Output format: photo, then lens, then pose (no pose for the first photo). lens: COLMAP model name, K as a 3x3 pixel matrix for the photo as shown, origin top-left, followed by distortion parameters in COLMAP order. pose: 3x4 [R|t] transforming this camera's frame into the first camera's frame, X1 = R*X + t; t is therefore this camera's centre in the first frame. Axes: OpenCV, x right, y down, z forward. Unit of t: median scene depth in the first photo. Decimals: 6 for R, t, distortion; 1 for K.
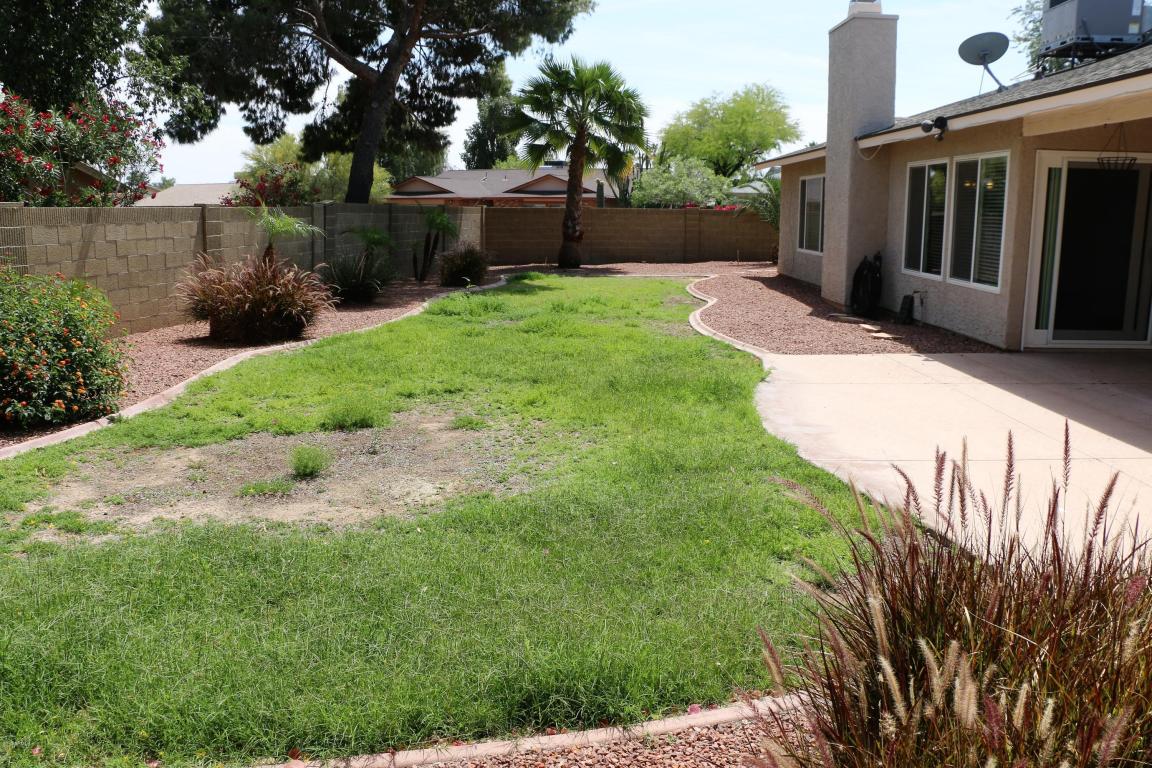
lens RADIAL K [[942.8, 0, 581.9], [0, 942.8, 382.4], [0, 0, 1]] dist [-0.177906, 0.149211]
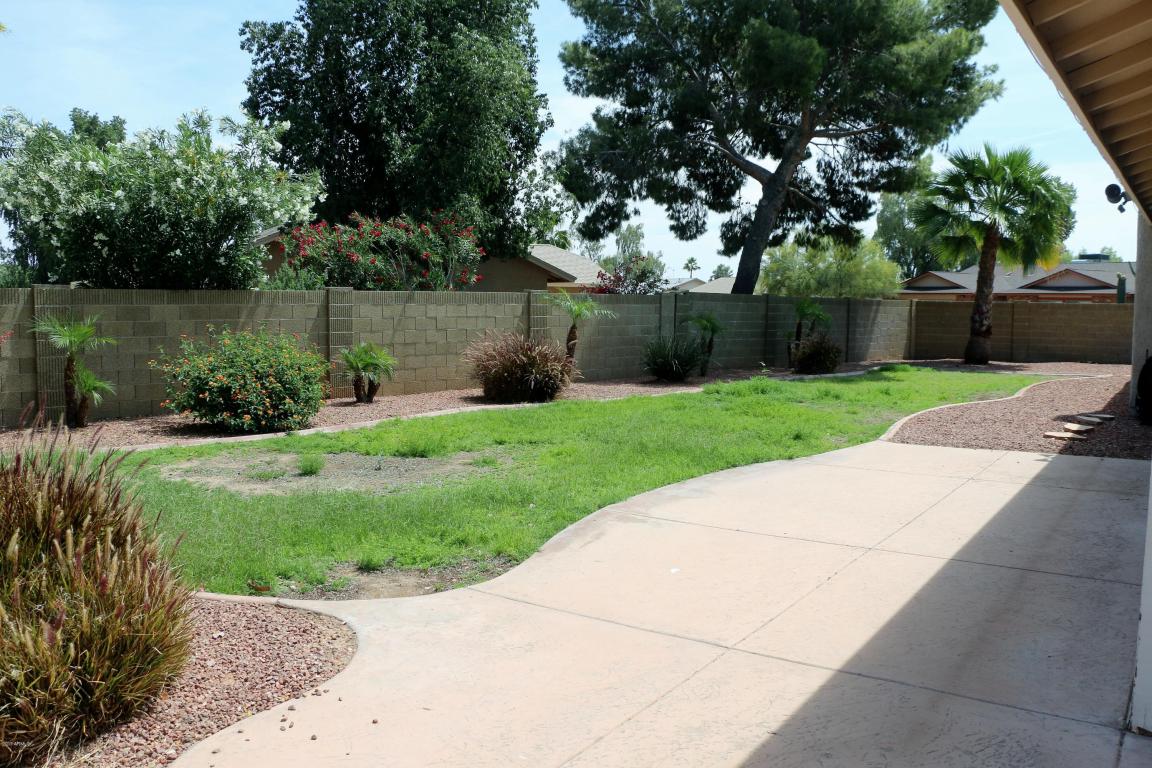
lens RADIAL K [[942.8, 0, 575.8], [0, 942.8, 380.4], [0, 0, 1]] dist [-0.177906, 0.149211]
pose [[0.825041, 0.046419, -0.563164, 0.190407], [-0.103891, 0.992092, -0.070428, 0.003314], [0.555441, 0.116614, 0.823339, 0.007273]]
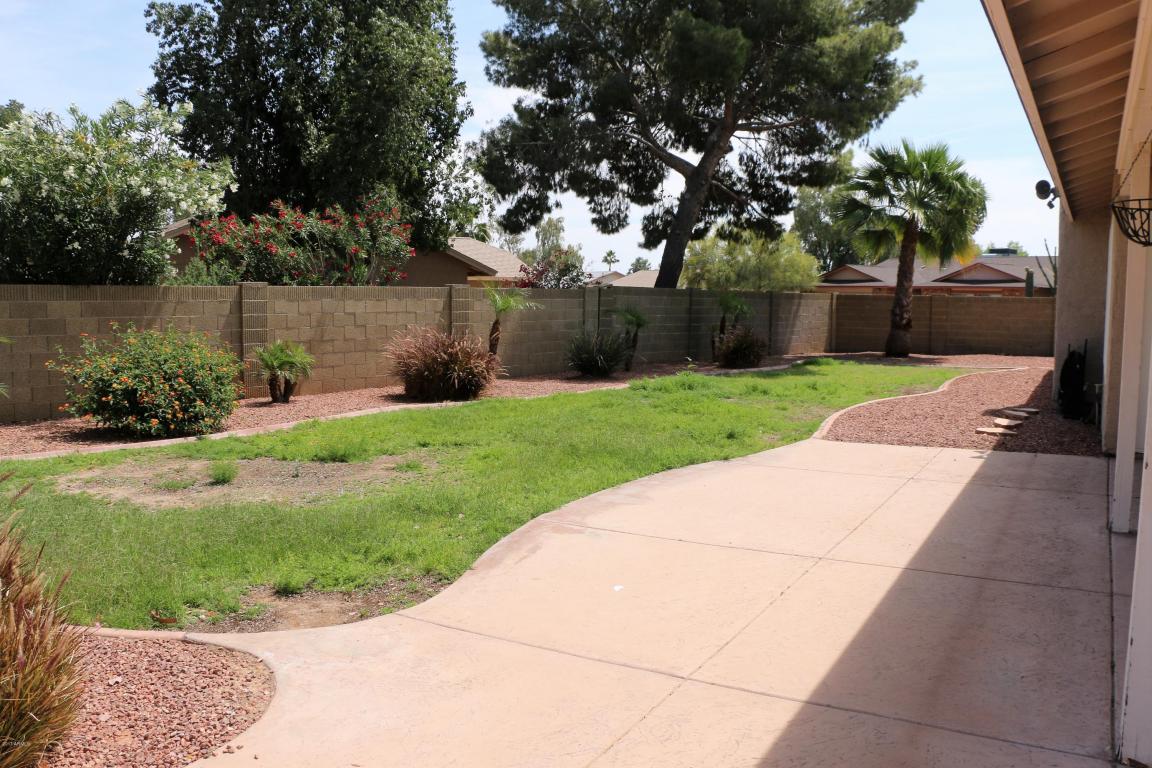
lens RADIAL K [[942.8, 0, 575.5], [0, 942.8, 380.4], [0, 0, 1]] dist [-0.177906, 0.149211]
pose [[0.870499, 0.044329, -0.490169, 0.179782], [-0.090764, 0.993313, -0.071357, 0.000330], [0.483728, 0.106606, 0.868702, 0.017075]]
